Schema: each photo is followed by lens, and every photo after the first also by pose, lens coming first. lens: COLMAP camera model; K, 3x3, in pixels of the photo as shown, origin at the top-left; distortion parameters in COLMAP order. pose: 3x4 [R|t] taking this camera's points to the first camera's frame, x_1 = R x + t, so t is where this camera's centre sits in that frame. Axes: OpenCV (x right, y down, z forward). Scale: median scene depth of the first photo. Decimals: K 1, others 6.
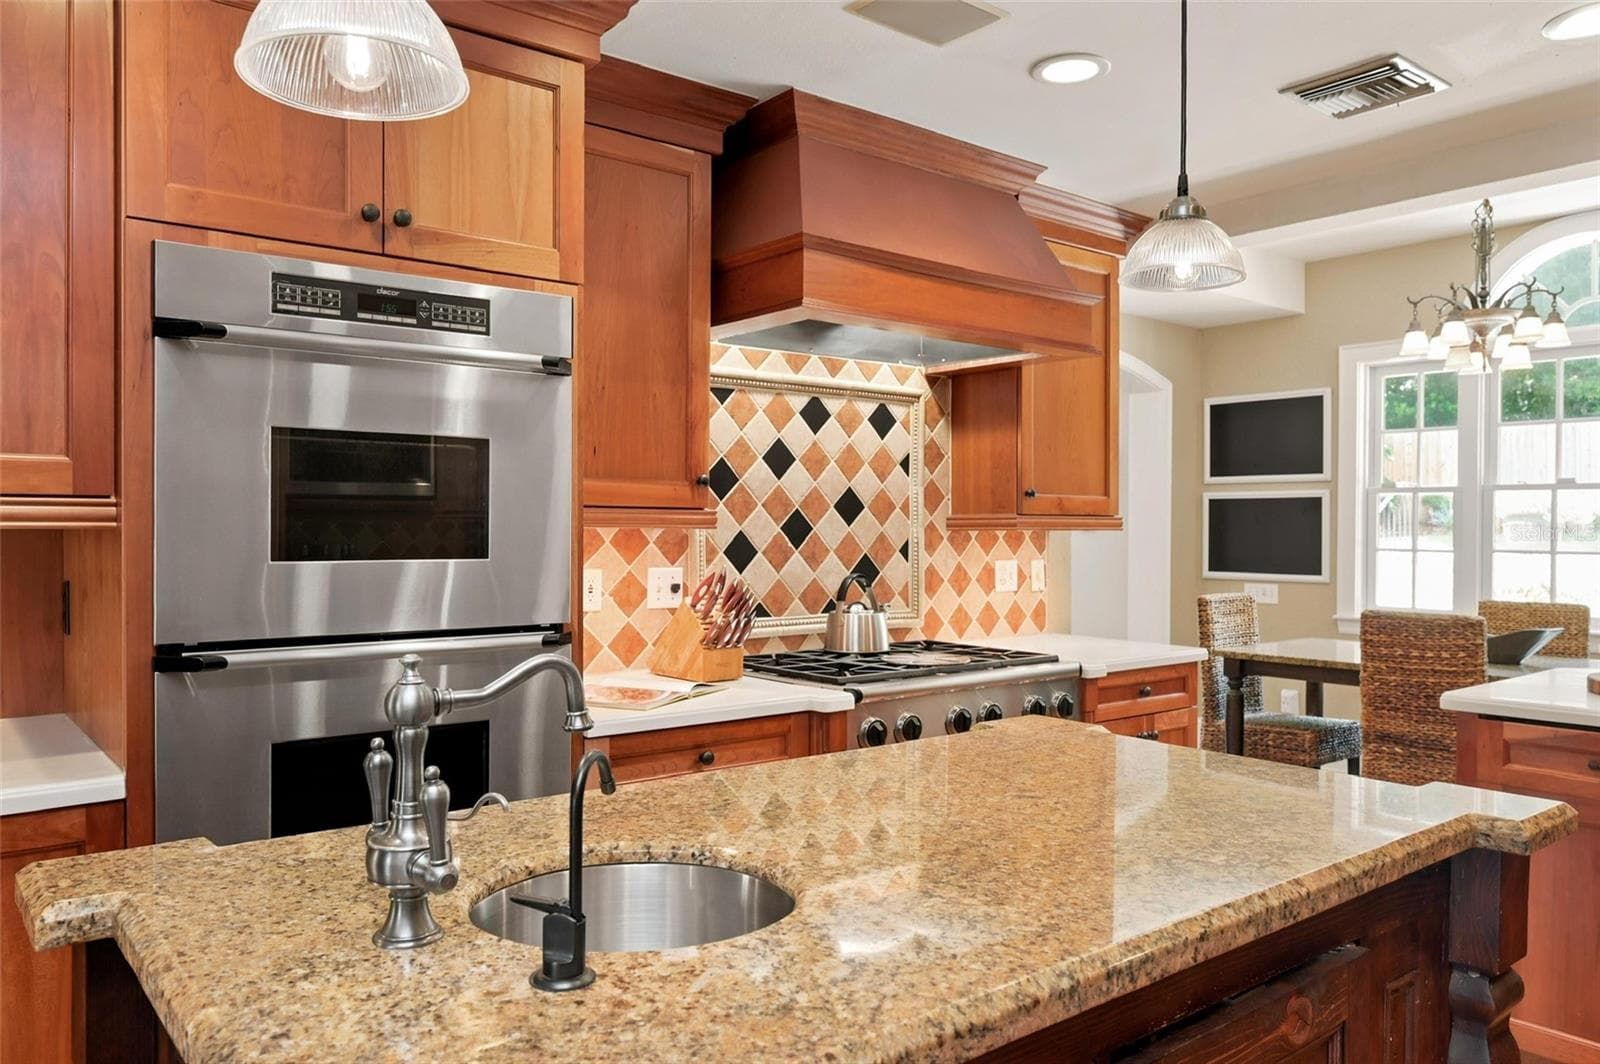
lens RADIAL K [[1151.7, 0, 797.0], [0, 1151.7, 541.9], [0, 0, 1]] dist [0.000888, 0.007324]
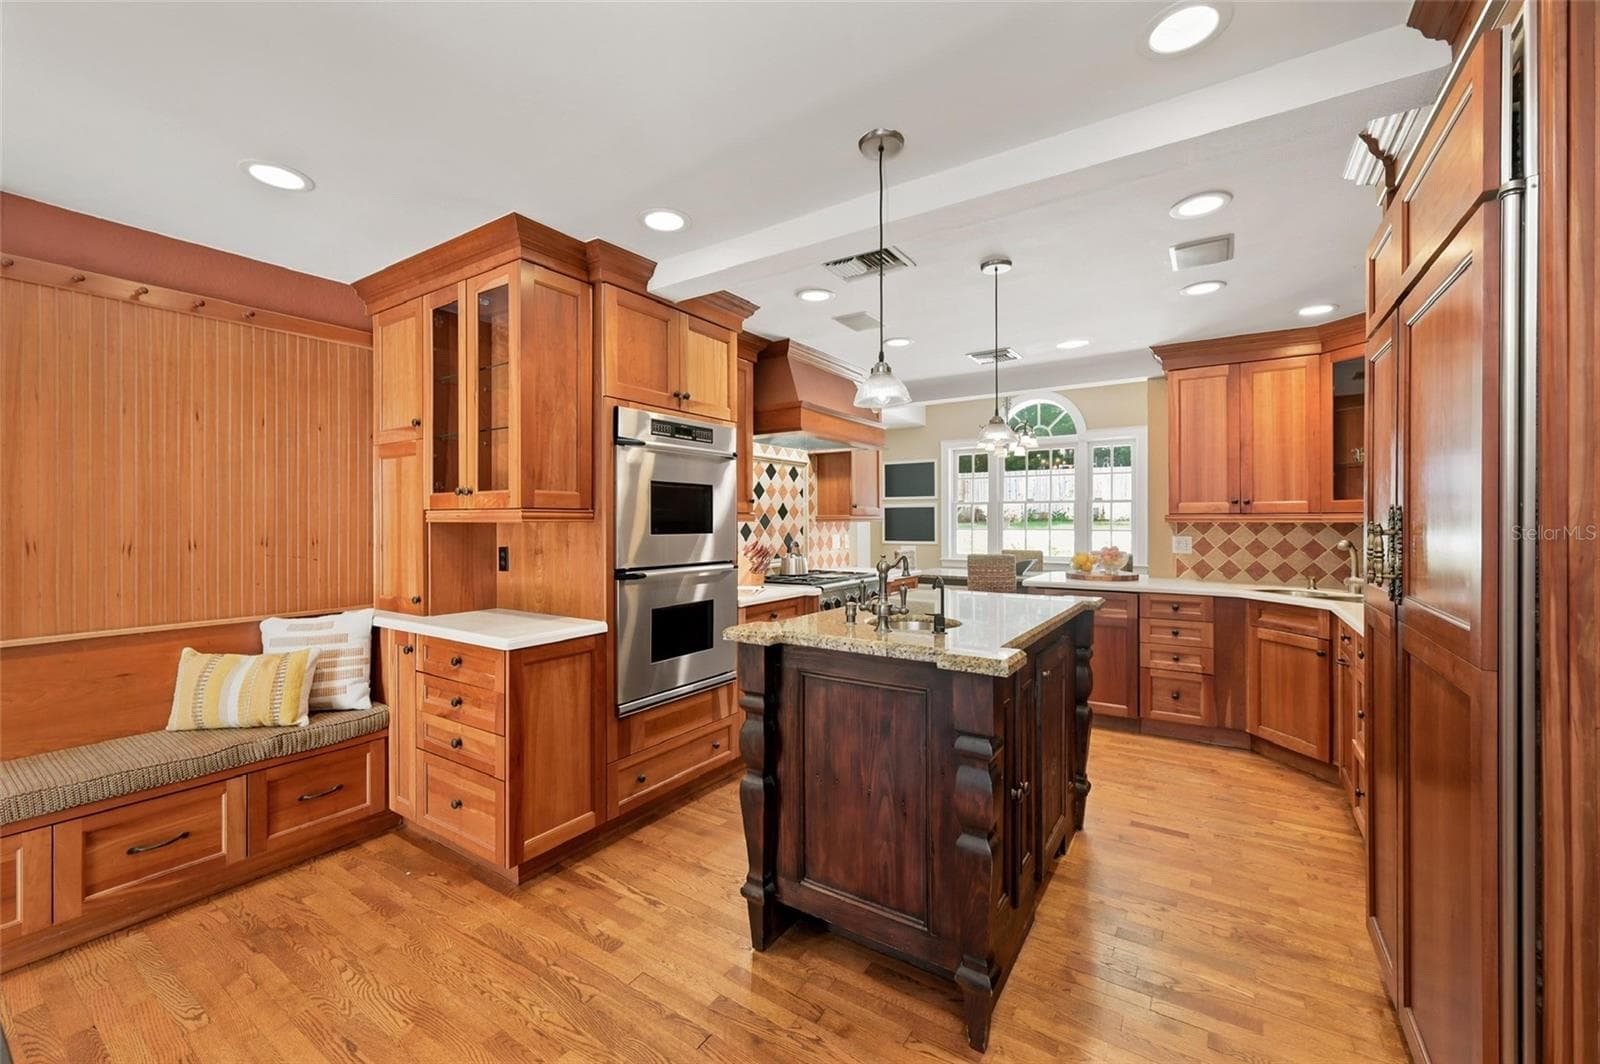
lens RADIAL K [[640.1, 0, 802.9], [0, 640.1, 520.3], [0, 0, 1]] dist [0.002007, 0.000169]
pose [[0.953307, -0.006220, 0.301939, -0.293974], [0.010844, 0.999848, -0.013643, 0.003822], [-0.301809, 0.016280, 0.953230, -0.214275]]
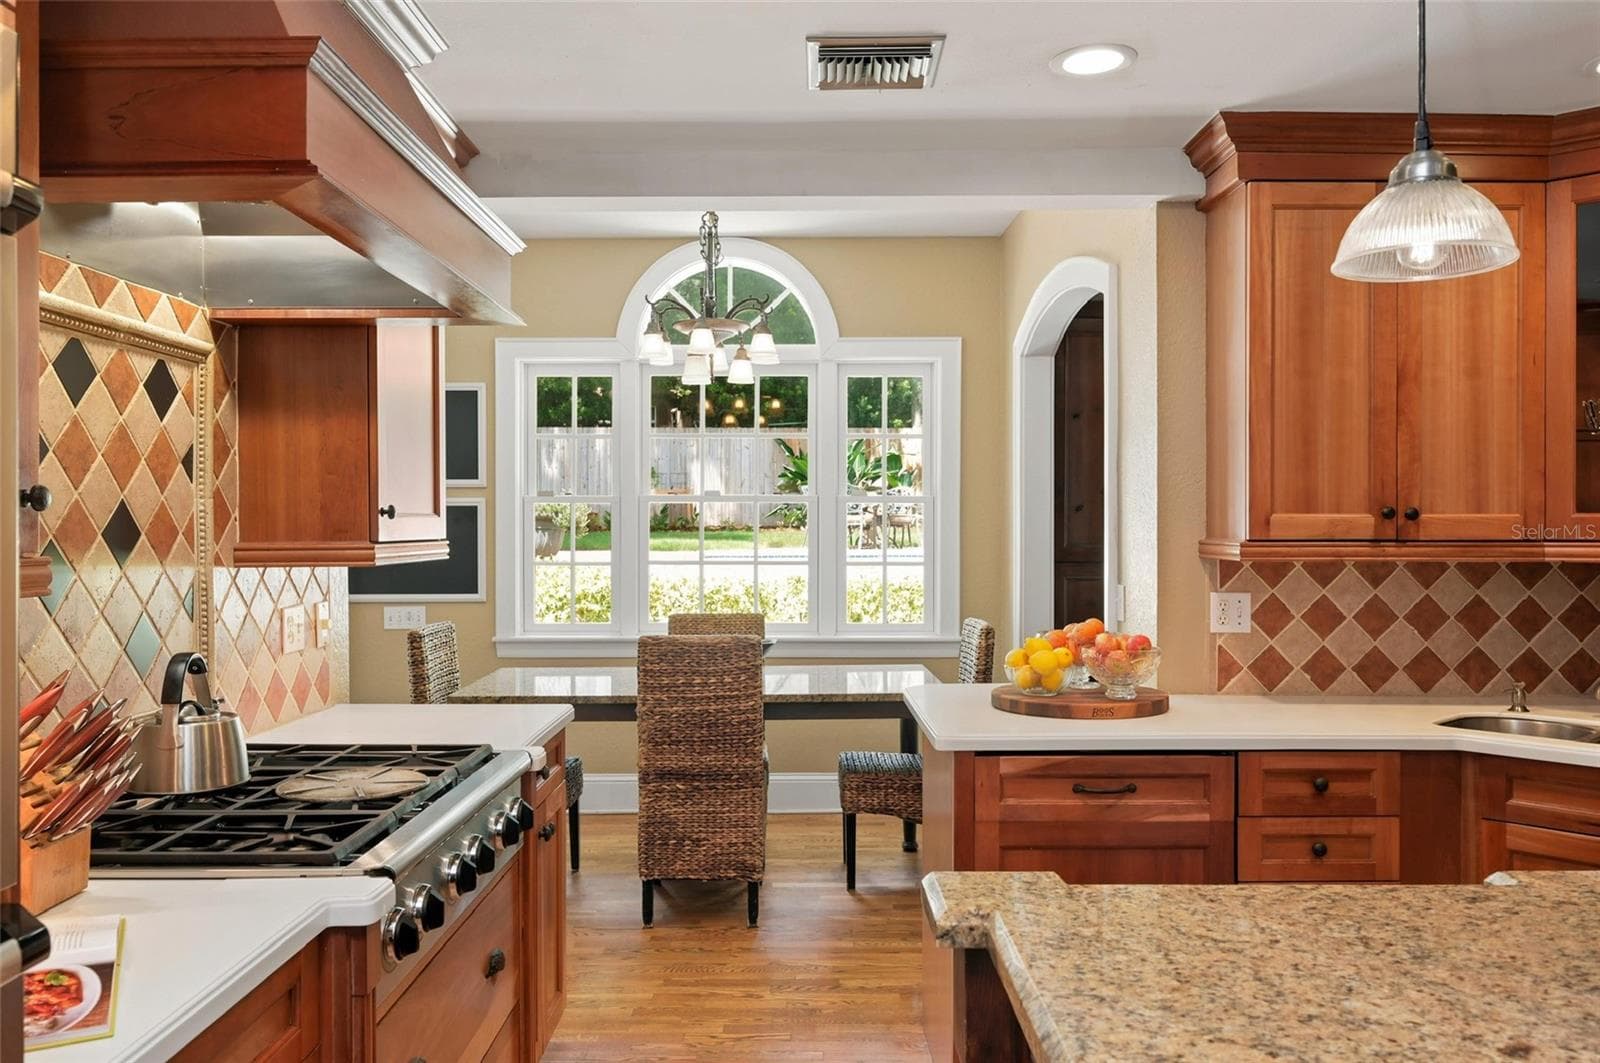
lens RADIAL K [[1247.7, 0, 801.2], [0, 1247.7, 531.7], [0, 0, 1]] dist [0.004097, -0.000321]
pose [[0.632122, -0.010707, 0.774795, -0.220342], [0.015541, 0.999879, 0.001139, -0.026801], [-0.774713, 0.011321, 0.632212, 0.335854]]
